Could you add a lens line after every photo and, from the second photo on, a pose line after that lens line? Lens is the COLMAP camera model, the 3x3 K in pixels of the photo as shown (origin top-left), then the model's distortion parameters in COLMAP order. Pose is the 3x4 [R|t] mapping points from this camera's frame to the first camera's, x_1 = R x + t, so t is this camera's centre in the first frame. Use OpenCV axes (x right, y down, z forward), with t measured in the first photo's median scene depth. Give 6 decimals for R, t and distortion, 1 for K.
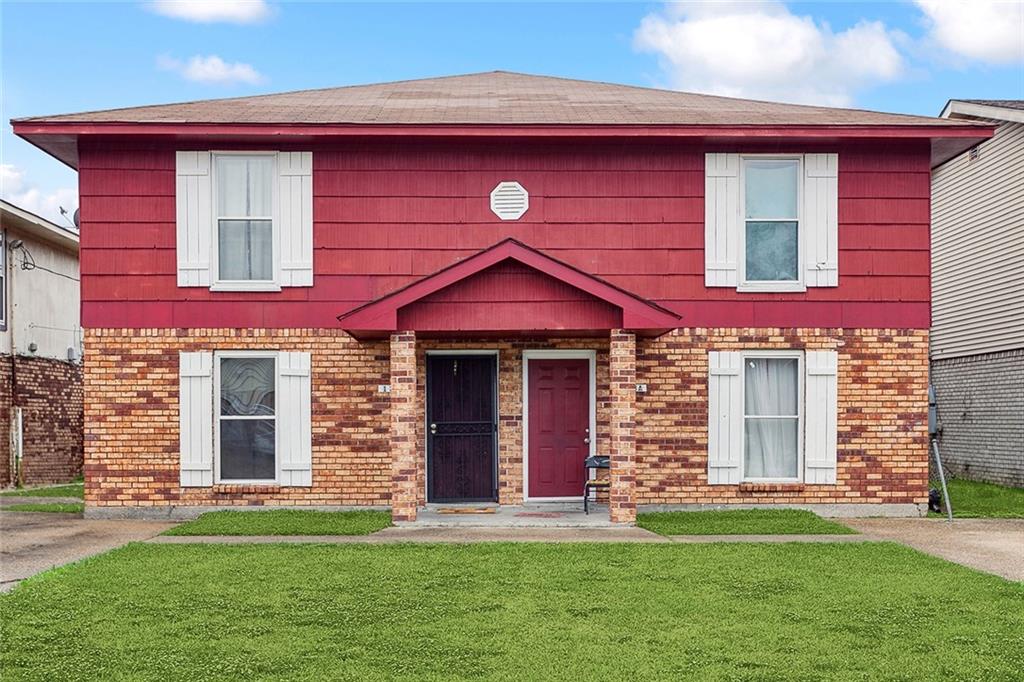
lens RADIAL K [[1116.6, 0, 486.2], [0, 1116.6, 411.7], [0, 0, 1]] dist [0.009137, 0.000000]
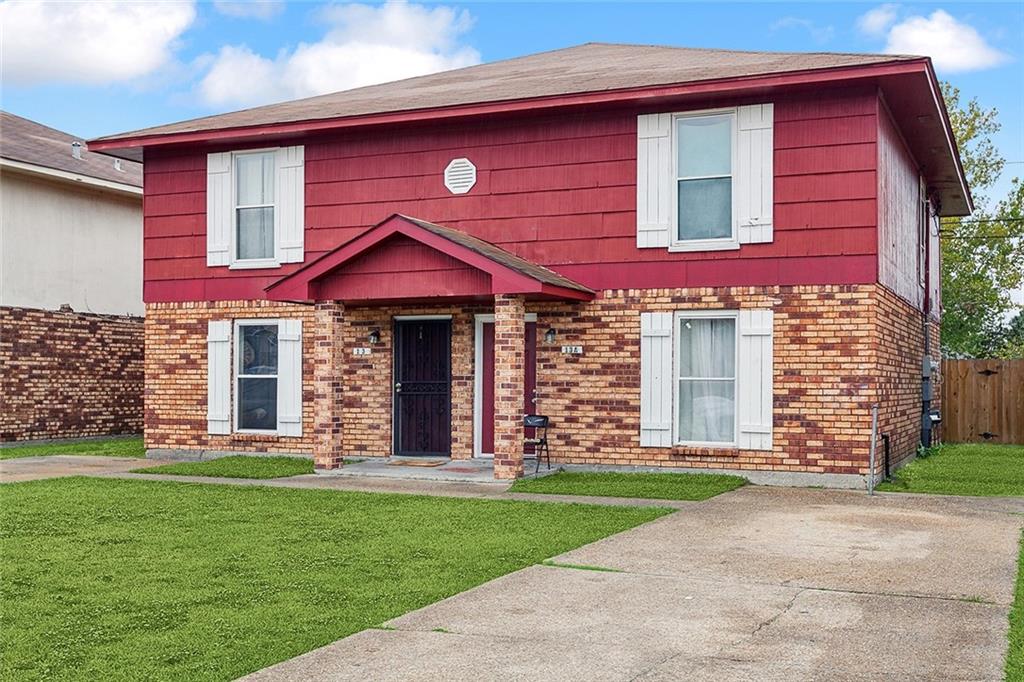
lens RADIAL K [[1116.6, 0, 505.9], [0, 1116.6, 341.4], [0, 0, 1]] dist [0.009137, 0.000000]
pose [[0.912471, -0.006728, -0.409086, 0.498218], [-0.003148, 0.999720, -0.023464, -0.004617], [0.409129, 0.022698, 0.912194, 0.041280]]
